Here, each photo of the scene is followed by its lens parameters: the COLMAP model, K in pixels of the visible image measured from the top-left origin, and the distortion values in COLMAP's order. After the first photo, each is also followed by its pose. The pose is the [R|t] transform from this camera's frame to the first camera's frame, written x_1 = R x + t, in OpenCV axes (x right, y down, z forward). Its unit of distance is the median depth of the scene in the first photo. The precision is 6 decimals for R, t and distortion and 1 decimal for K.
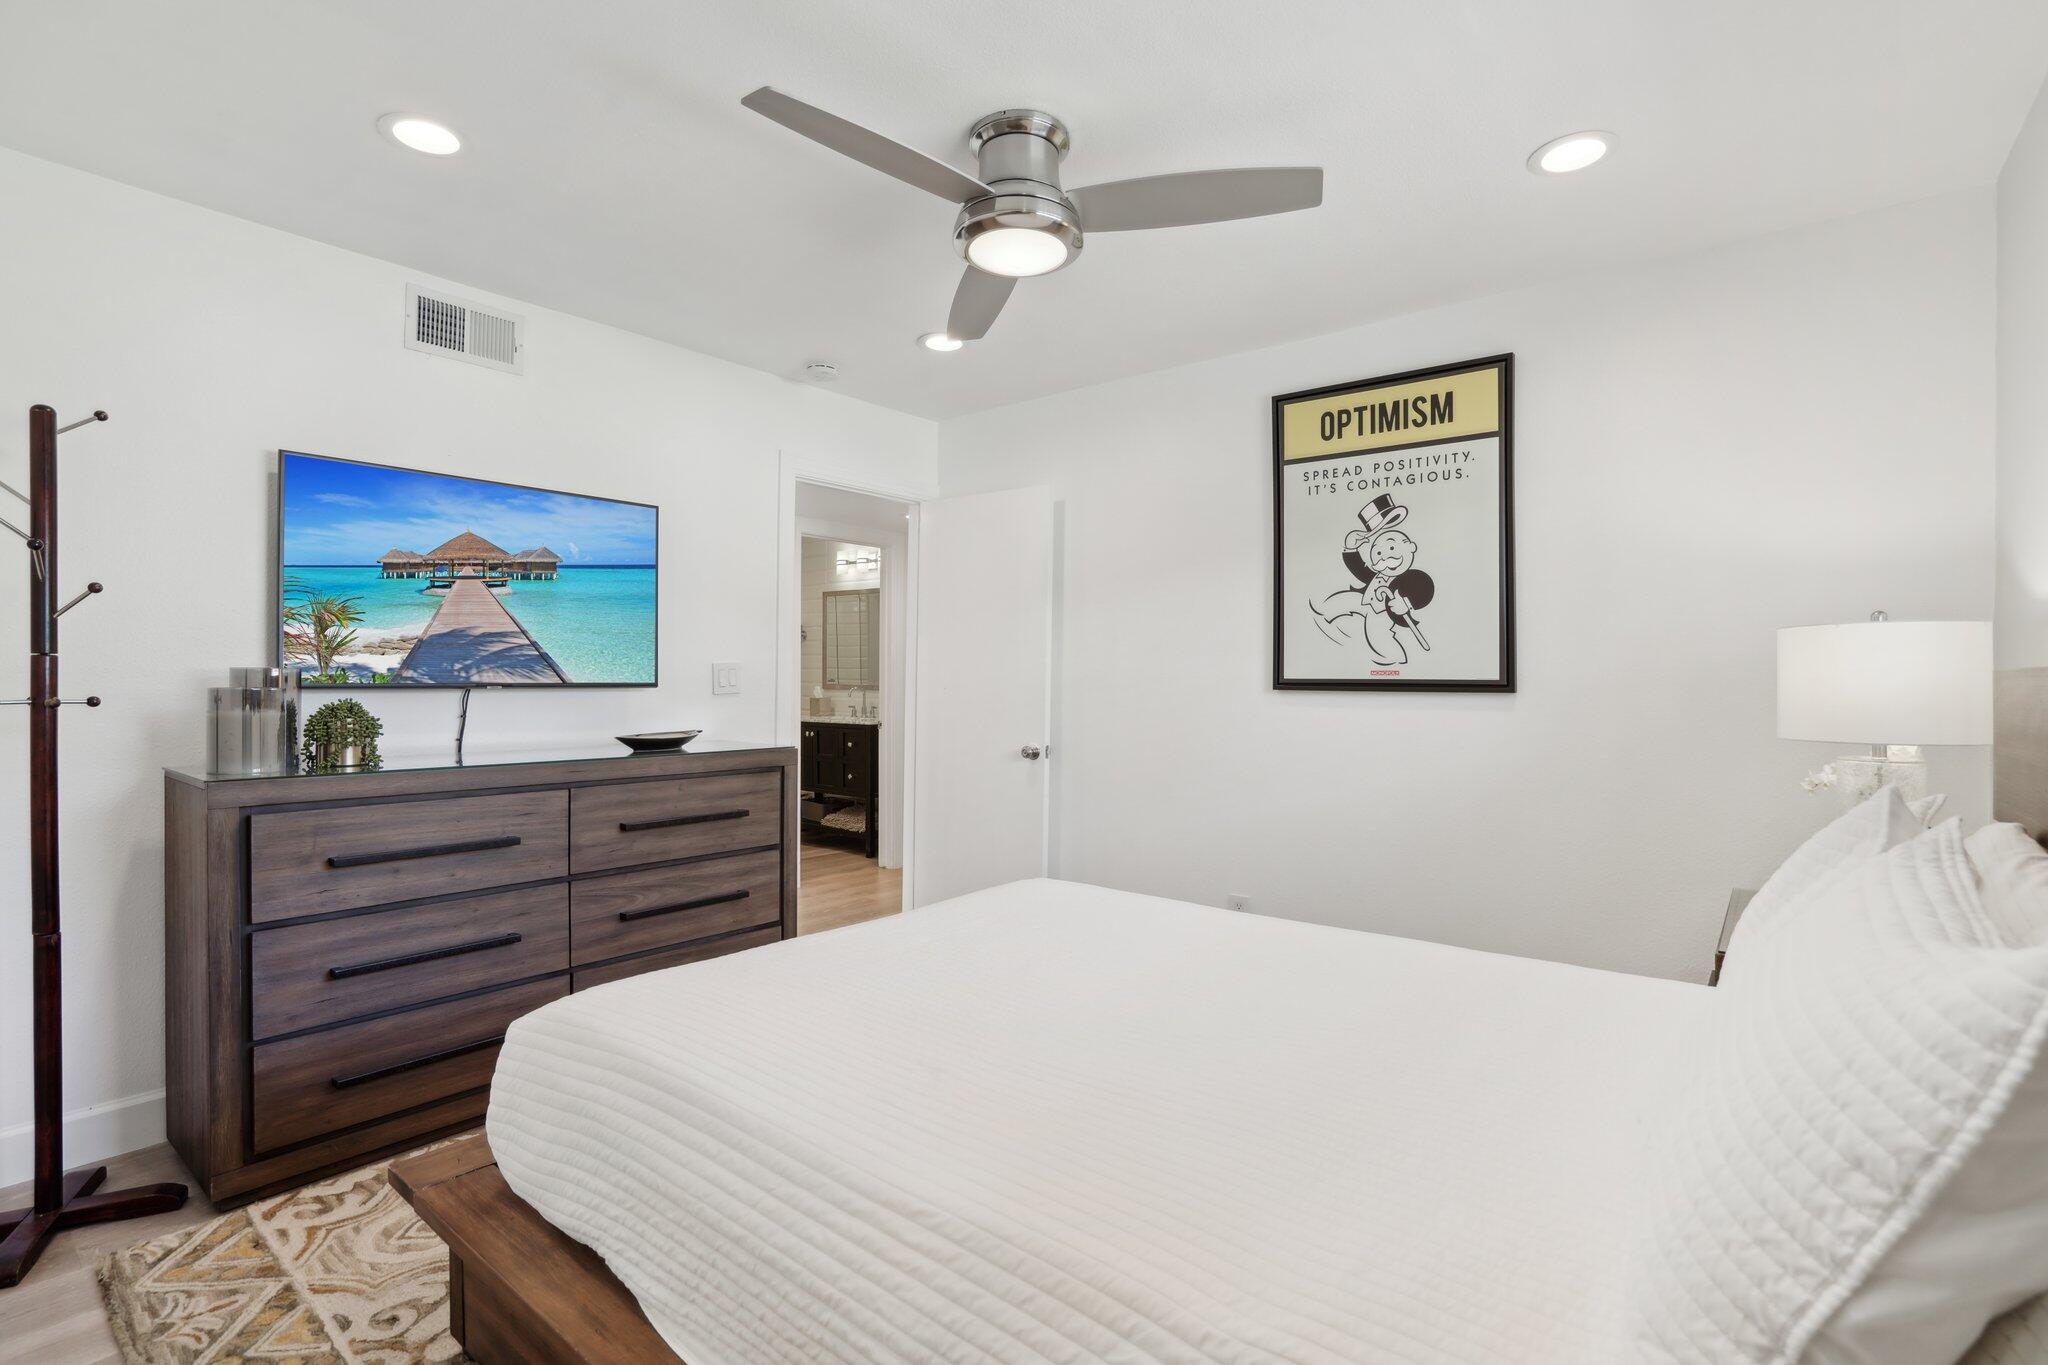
lens RADIAL K [[958.1, 0, 1034.5], [0, 958.1, 660.7], [0, 0, 1]] dist [-0.037911, 0.001491]
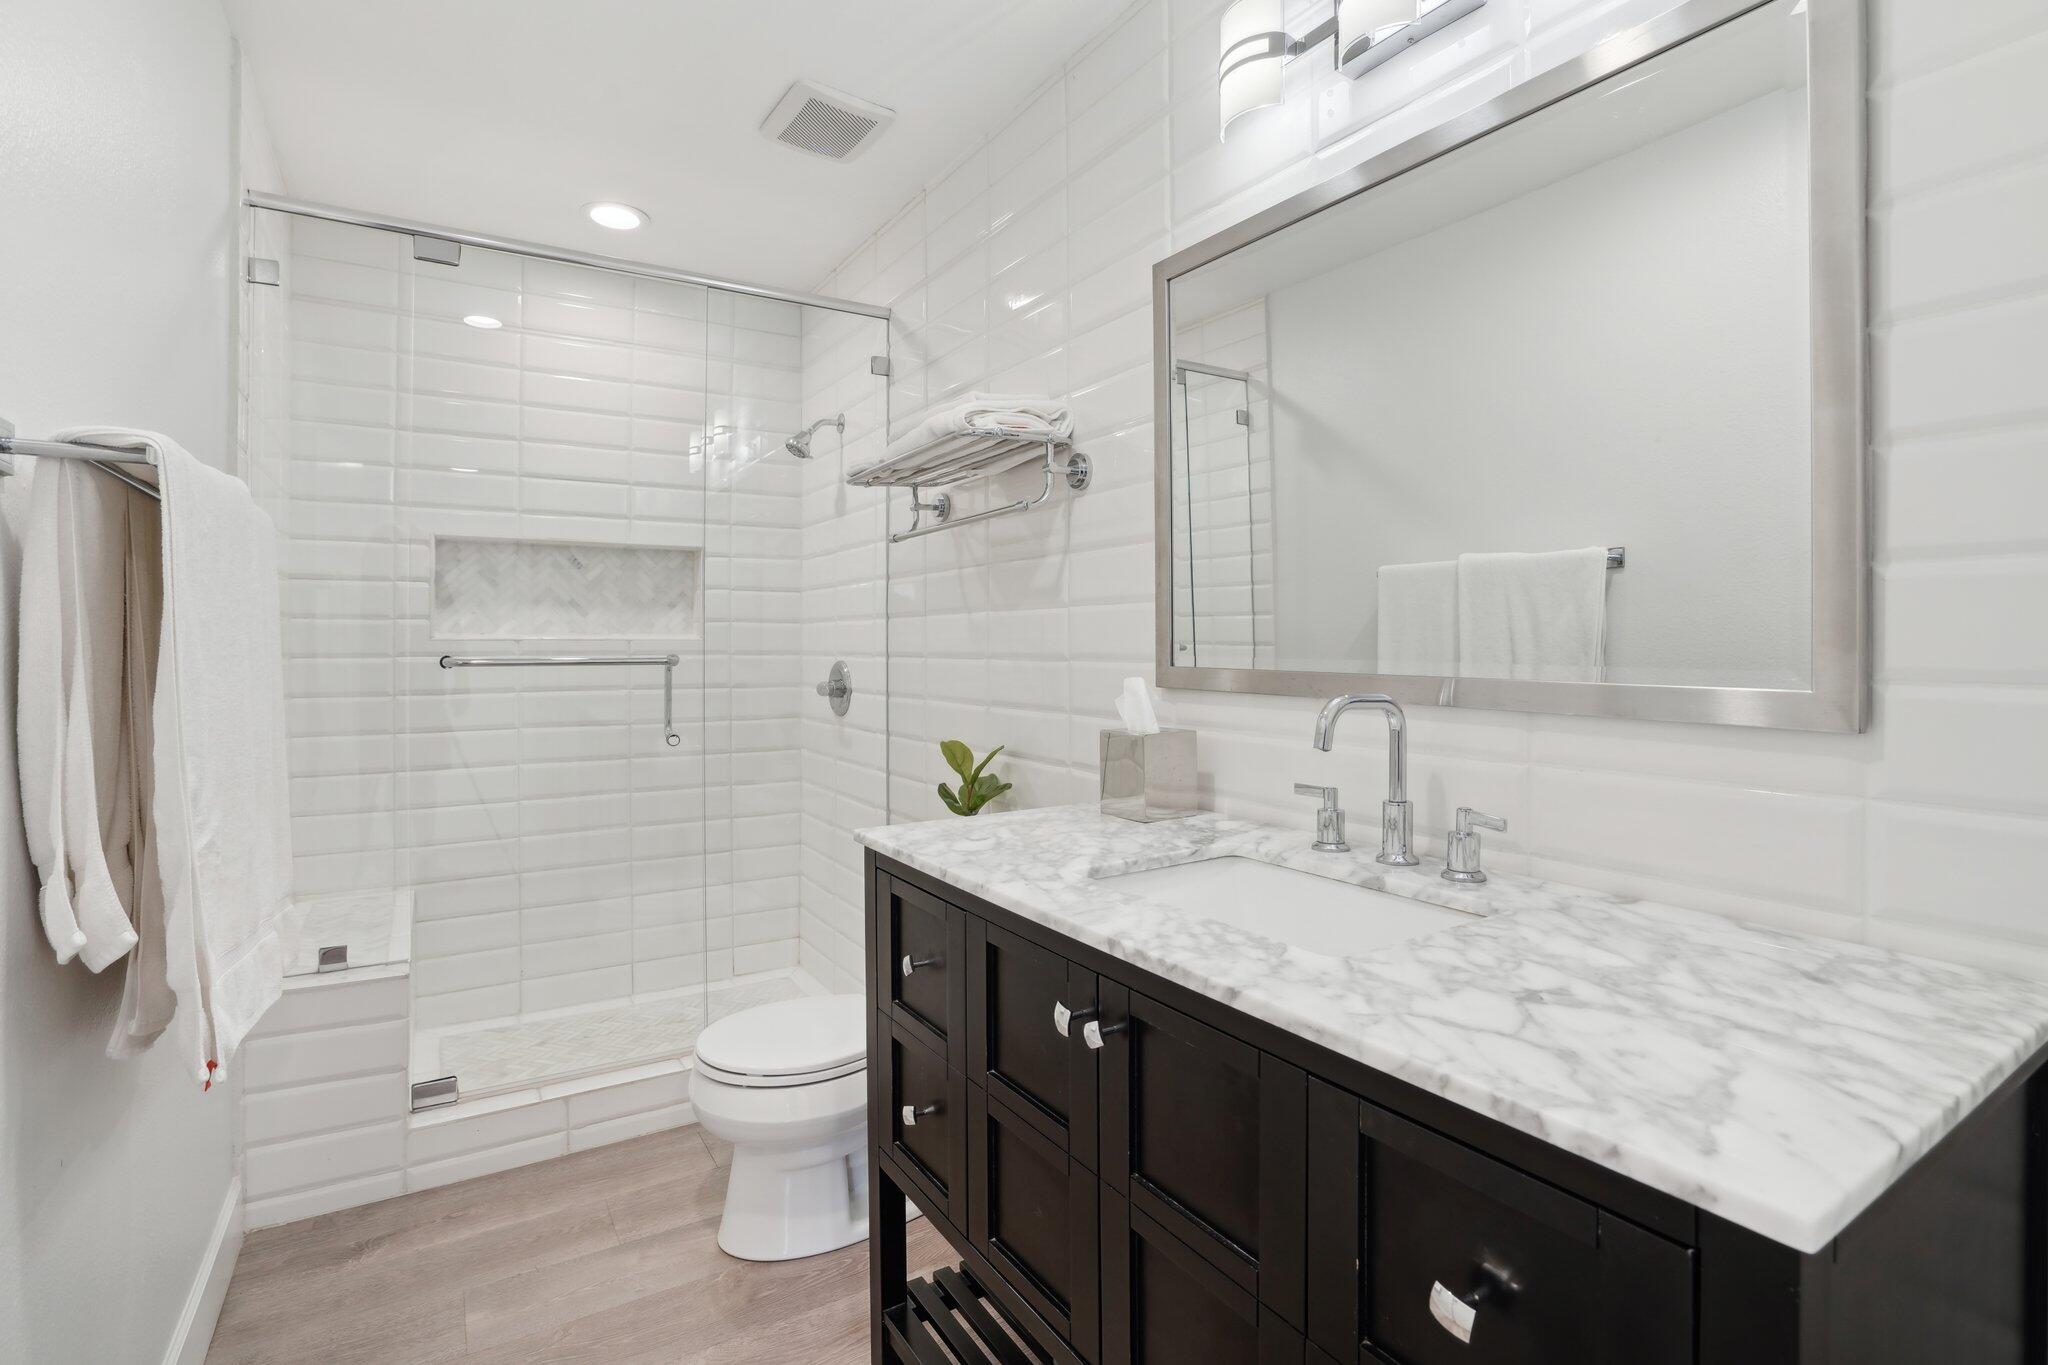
lens RADIAL K [[958.1, 0, 1034.5], [0, 958.1, 660.7], [0, 0, 1]] dist [-0.037911, 0.001491]
pose [[0.940851, -0.009523, -0.338688, -0.172029], [0.010725, 0.999941, 0.001676, 0.021789], [0.338652, -0.005209, 0.940897, 0.775563]]
